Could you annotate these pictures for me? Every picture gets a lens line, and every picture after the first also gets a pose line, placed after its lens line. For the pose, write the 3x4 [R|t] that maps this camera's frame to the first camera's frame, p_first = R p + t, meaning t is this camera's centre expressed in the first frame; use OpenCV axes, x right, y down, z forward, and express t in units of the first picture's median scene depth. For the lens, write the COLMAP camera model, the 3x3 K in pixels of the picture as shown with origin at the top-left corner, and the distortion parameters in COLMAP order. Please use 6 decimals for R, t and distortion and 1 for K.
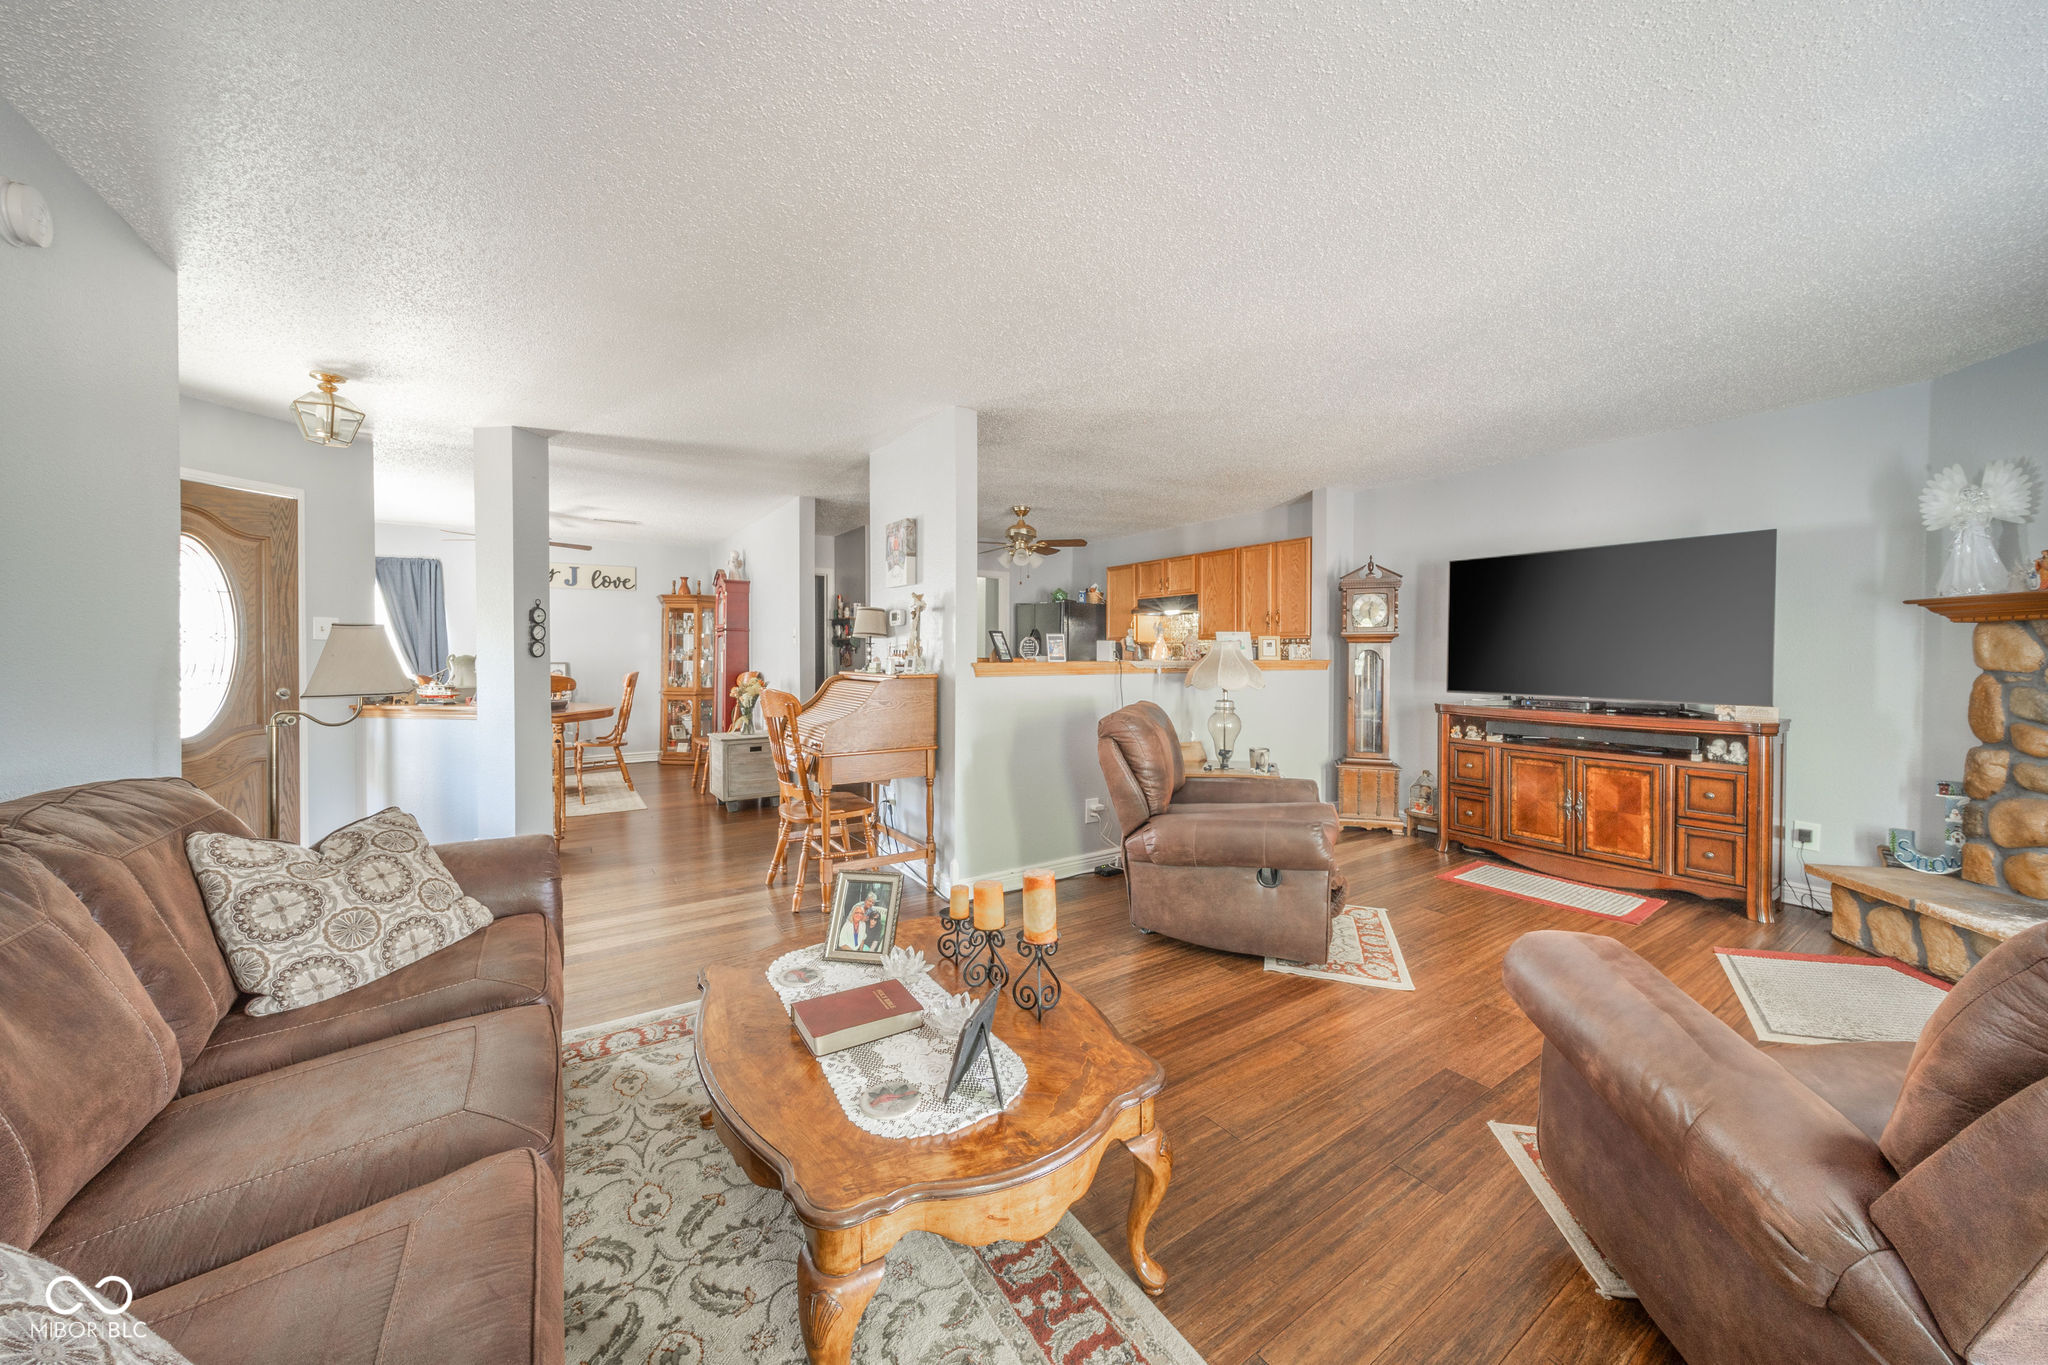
lens RADIAL K [[743.0, 0, 1040.7], [0, 743.0, 657.9], [0, 0, 1]] dist [0.003068, -0.001281]
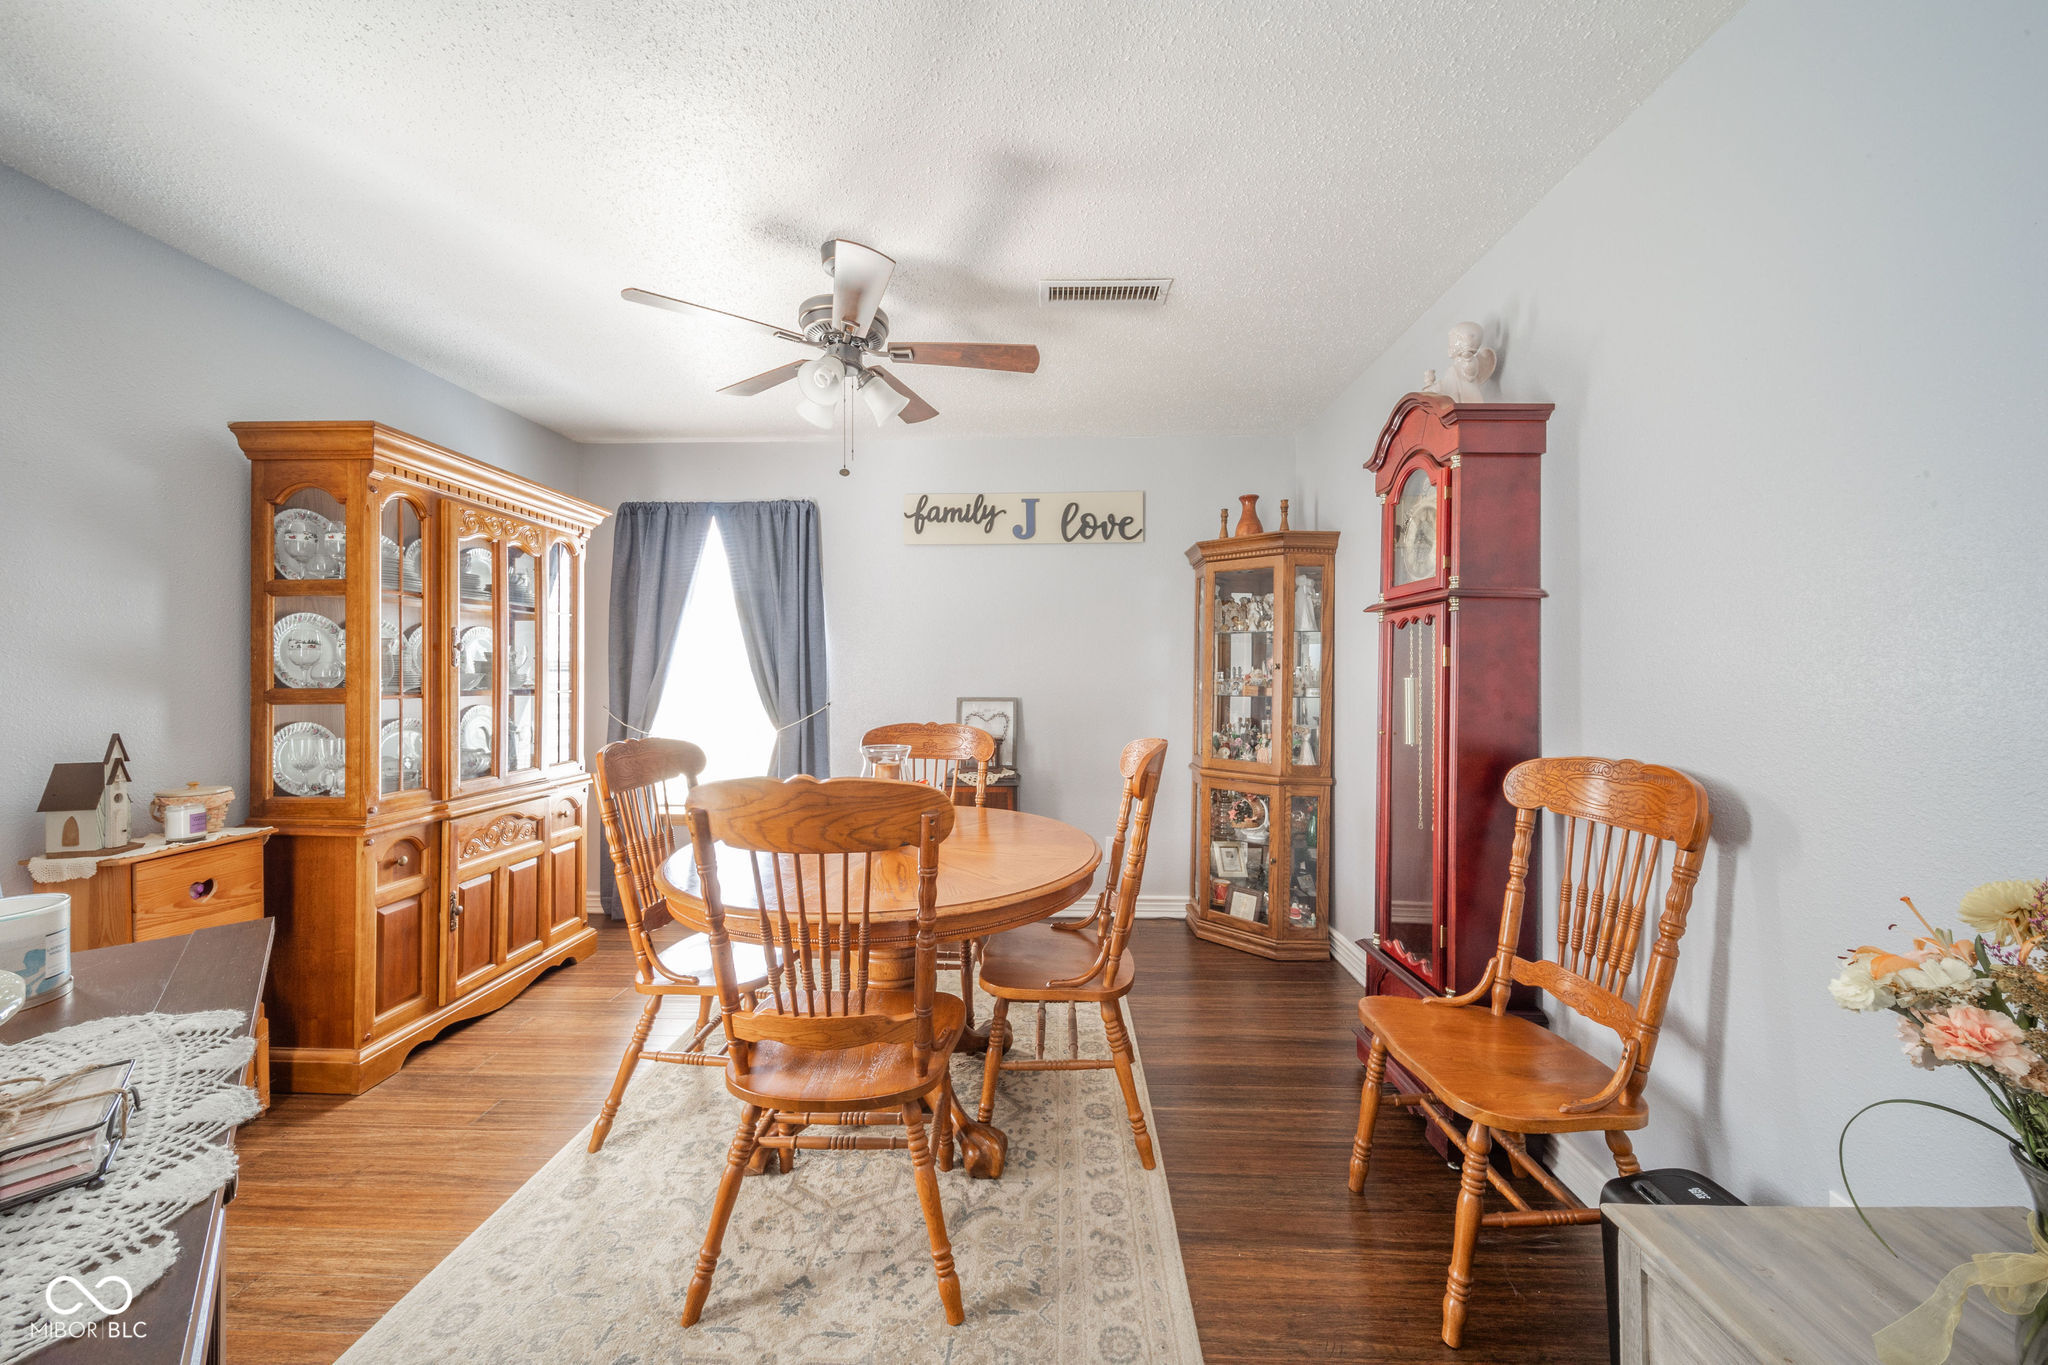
lens RADIAL K [[743.0, 0, 1006.6], [0, 743.0, 679.4], [0, 0, 1]] dist [0.003068, -0.001281]
pose [[0.791304, 0.008171, -0.611369, -0.336063], [-0.010730, 0.999942, -0.000525, -0.004647], [0.611329, 0.006976, 0.791346, 0.596396]]
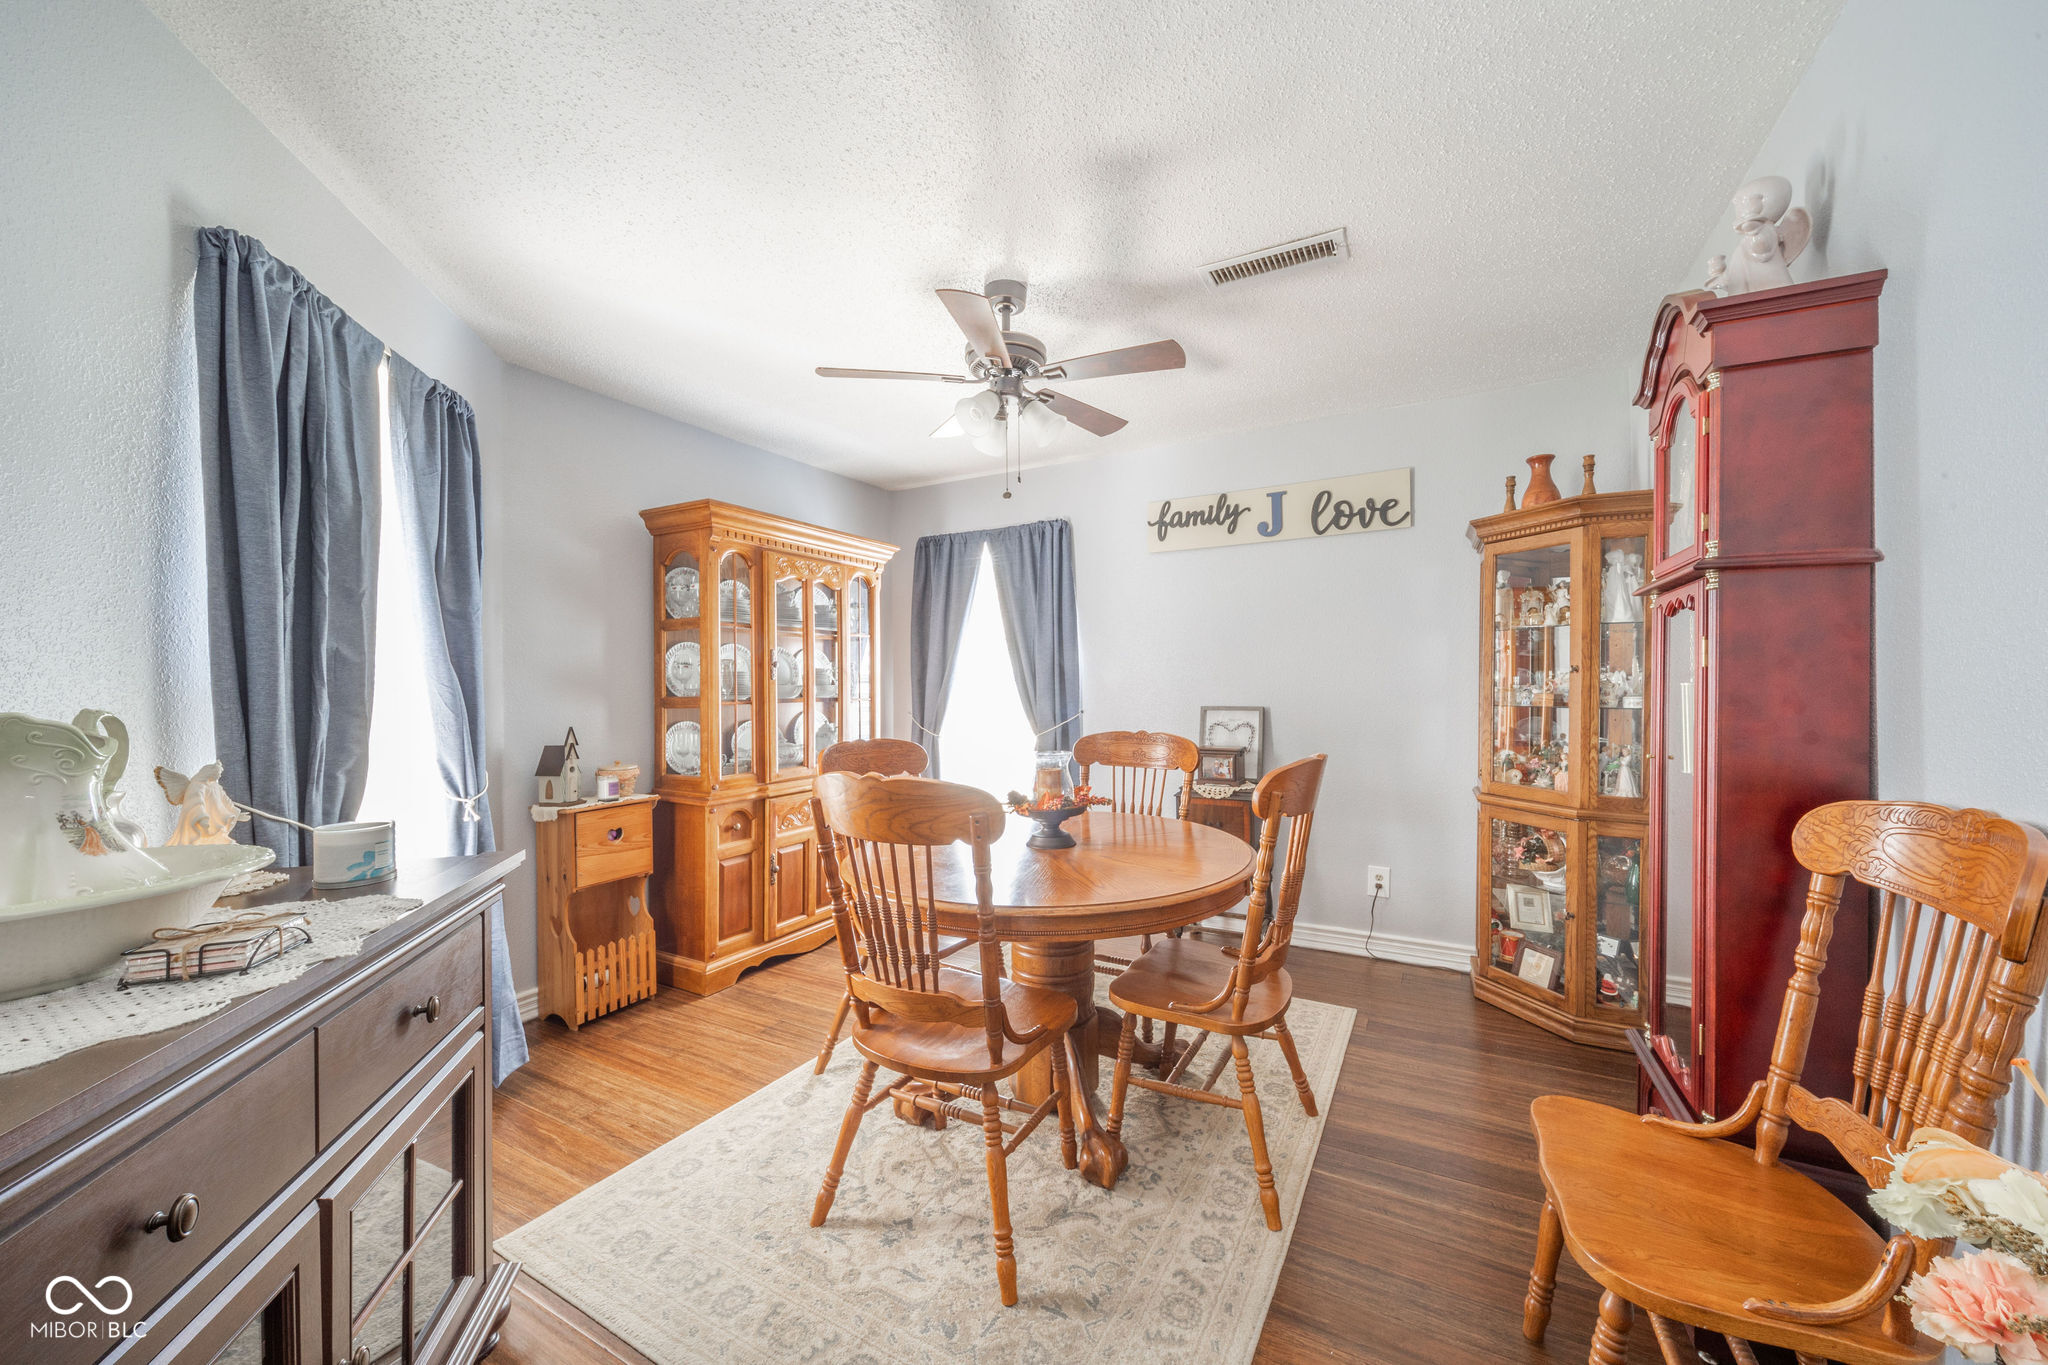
lens RADIAL K [[743.0, 0, 1023.9], [0, 743.0, 689.5], [0, 0, 1]] dist [0.003068, -0.001281]
pose [[0.436993, 0.006853, -0.899439, -0.284251], [-0.004556, 0.999975, 0.005405, -0.005408], [0.899453, 0.001736, 0.437014, 0.653891]]
